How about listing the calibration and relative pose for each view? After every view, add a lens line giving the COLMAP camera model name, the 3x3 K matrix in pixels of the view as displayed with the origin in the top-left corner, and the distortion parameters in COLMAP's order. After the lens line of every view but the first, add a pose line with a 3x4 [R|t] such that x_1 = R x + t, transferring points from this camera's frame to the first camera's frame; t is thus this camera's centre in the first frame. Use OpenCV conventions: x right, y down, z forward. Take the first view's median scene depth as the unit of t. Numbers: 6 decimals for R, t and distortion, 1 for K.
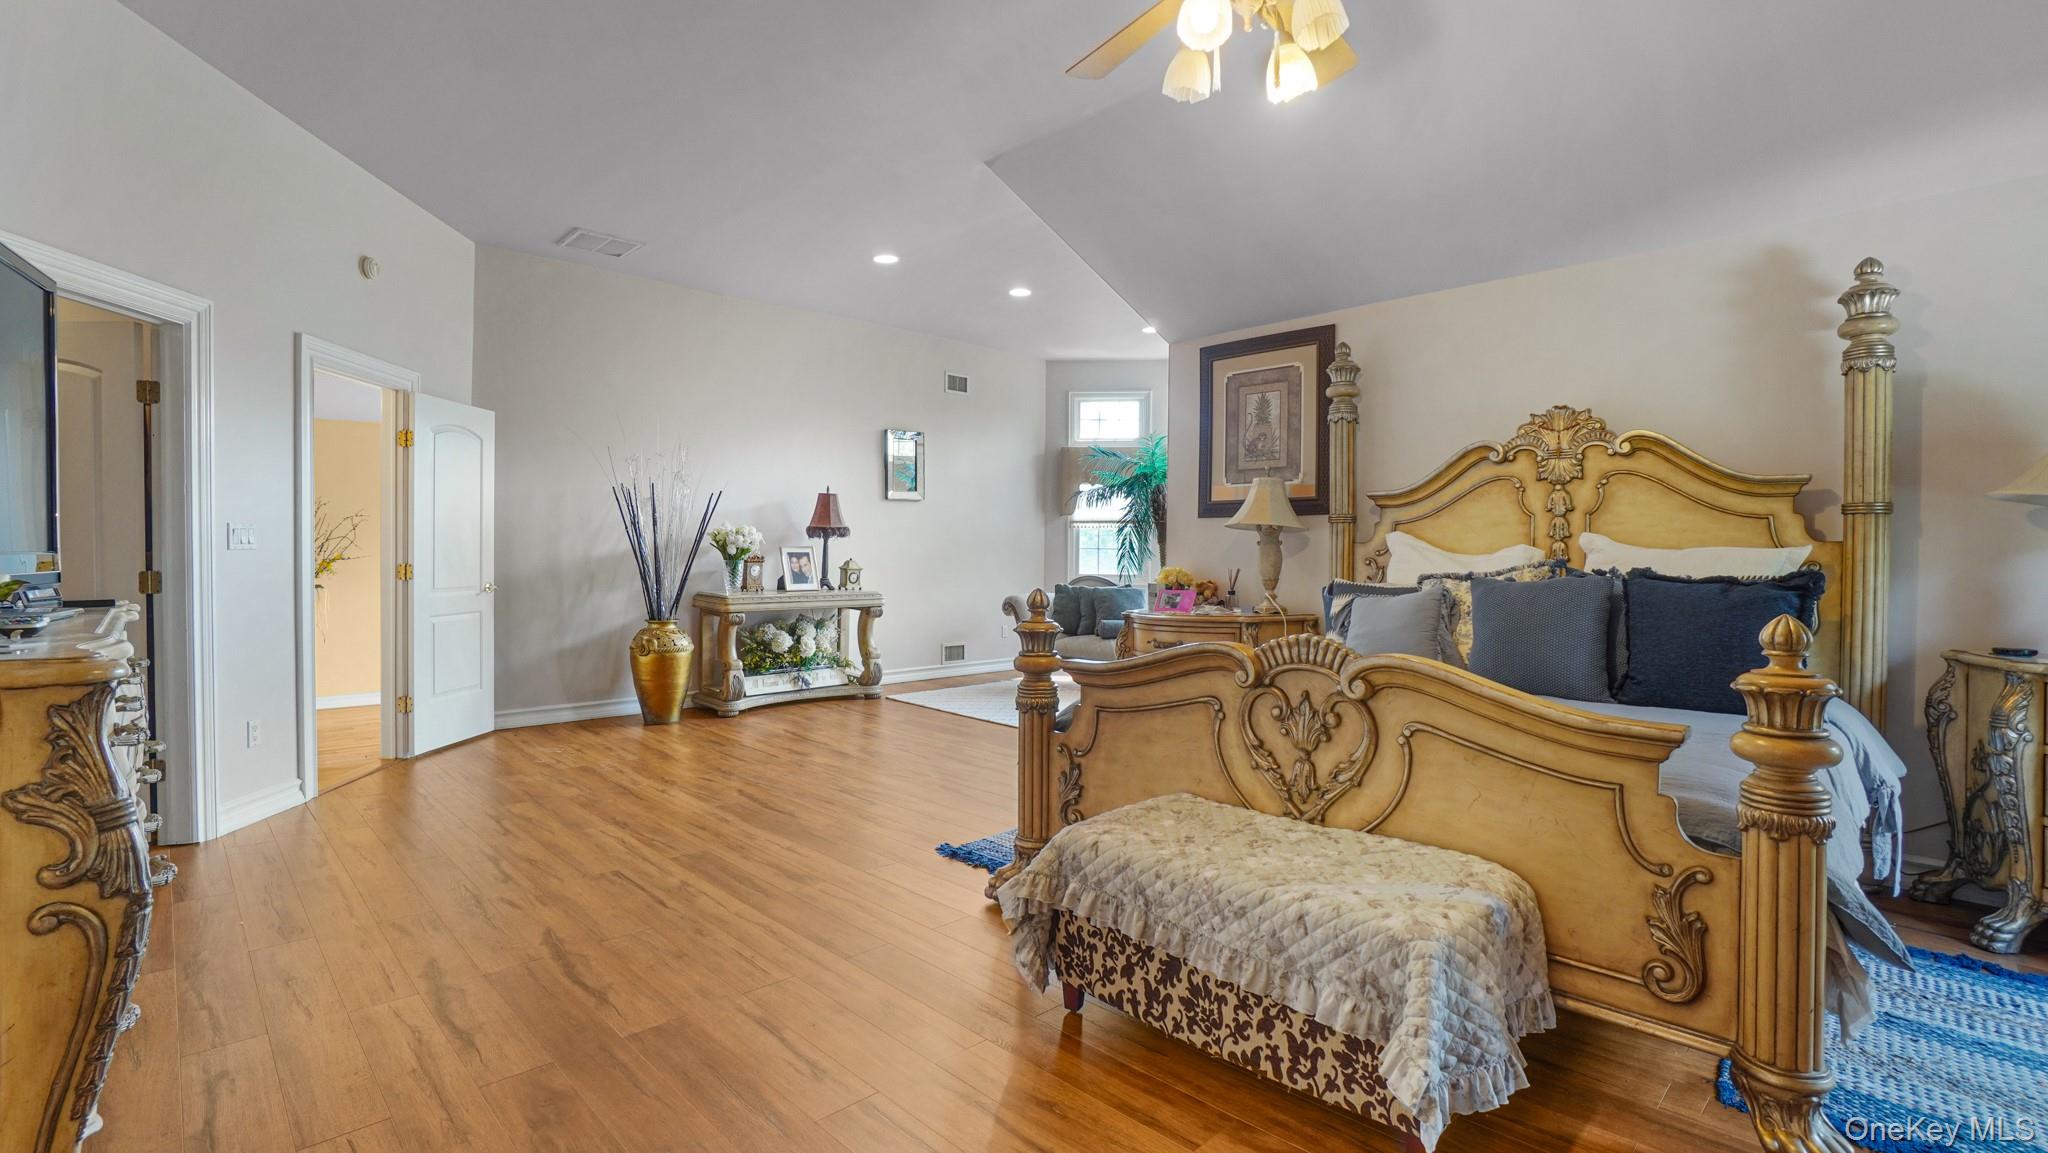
lens RADIAL K [[930.7, 0, 1011.3], [0, 930.7, 569.8], [0, 0, 1]] dist [-0.005514, -0.000061]
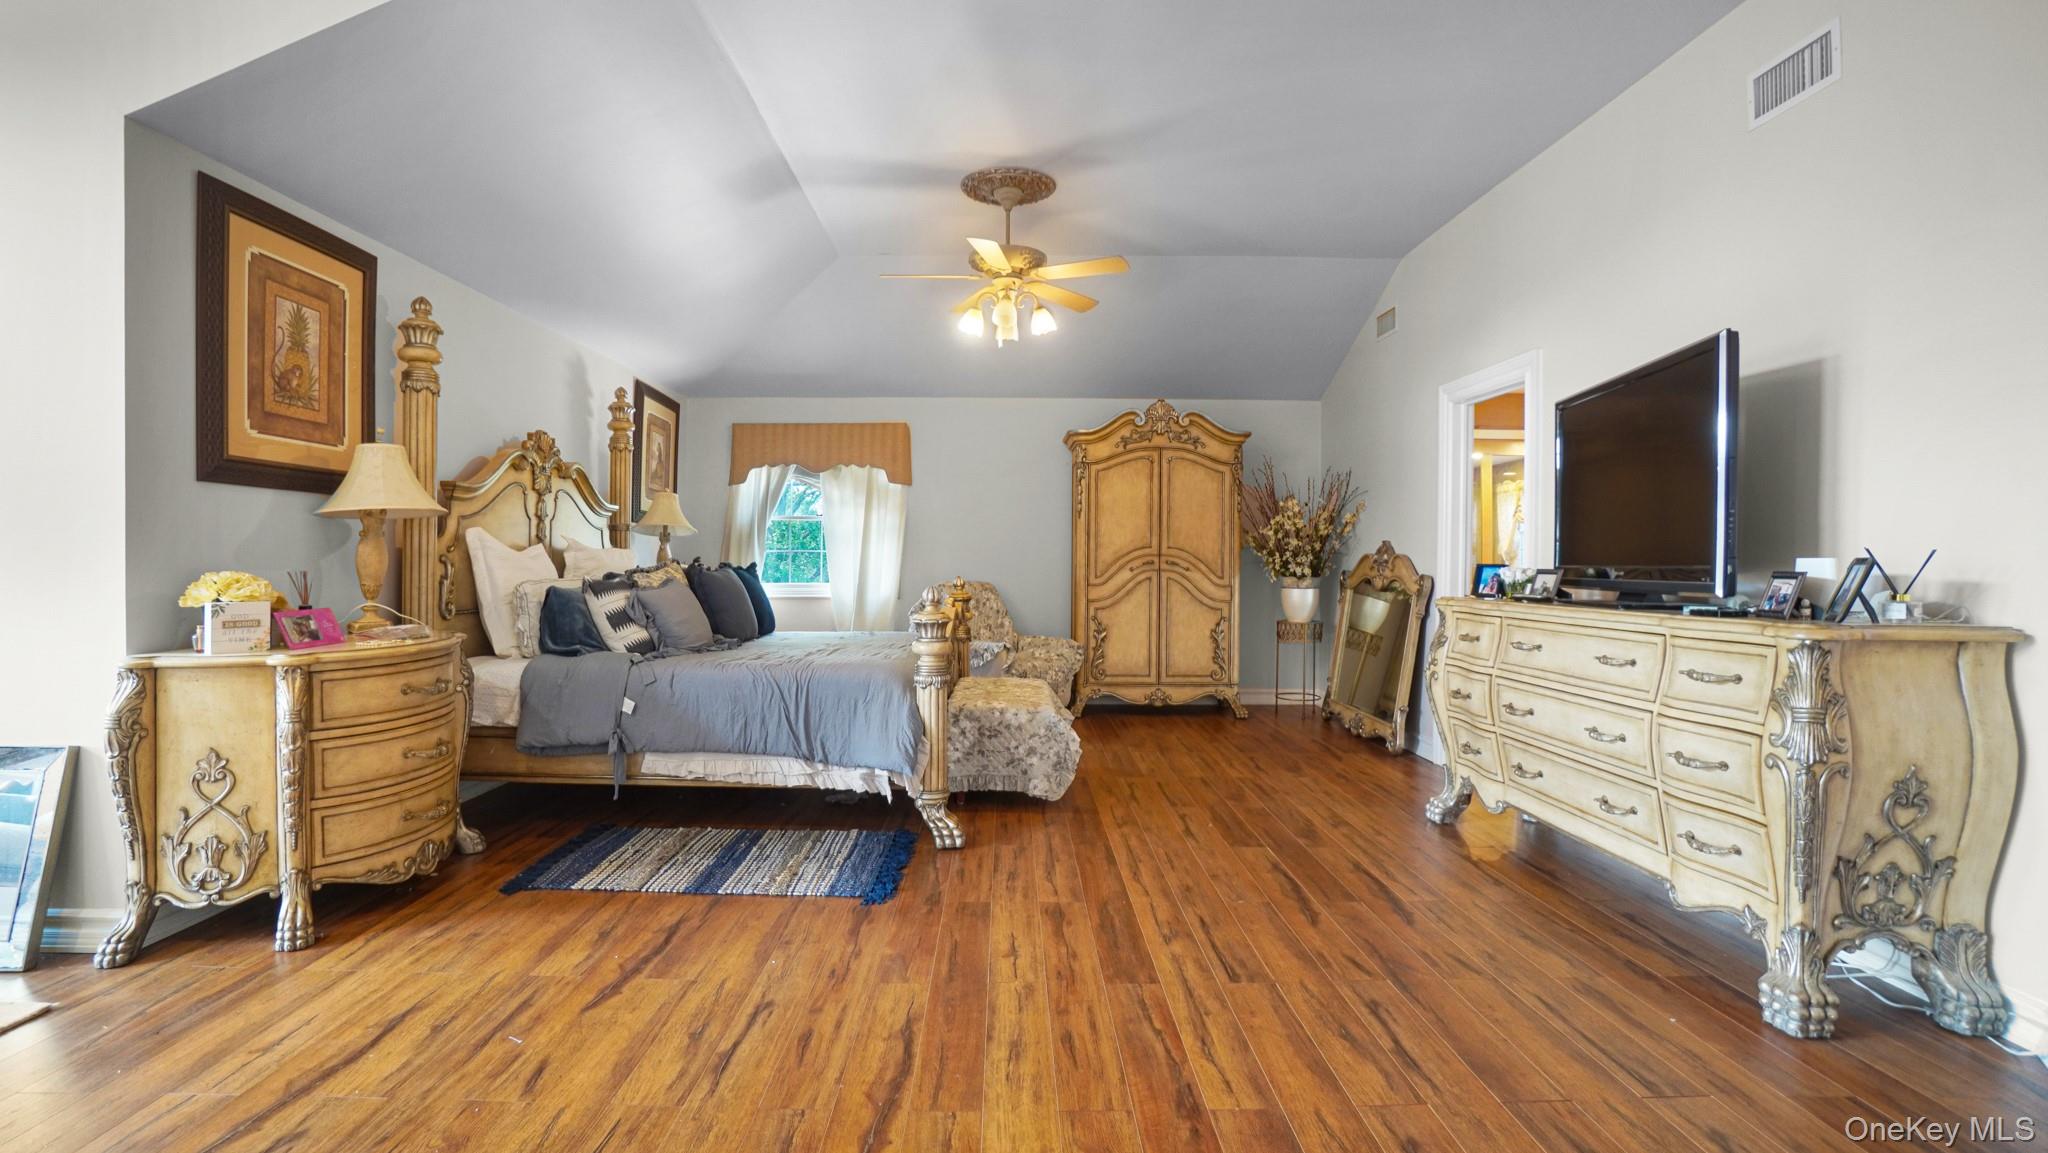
lens RADIAL K [[930.7, 0, 1012.2], [0, 930.7, 563.7], [0, 0, 1]] dist [-0.005514, -0.000061]
pose [[-0.729598, -0.011220, 0.683784, -0.673516], [0.001194, 0.999843, 0.017680, -0.021878], [-0.683875, 0.013716, -0.729470, 1.393516]]
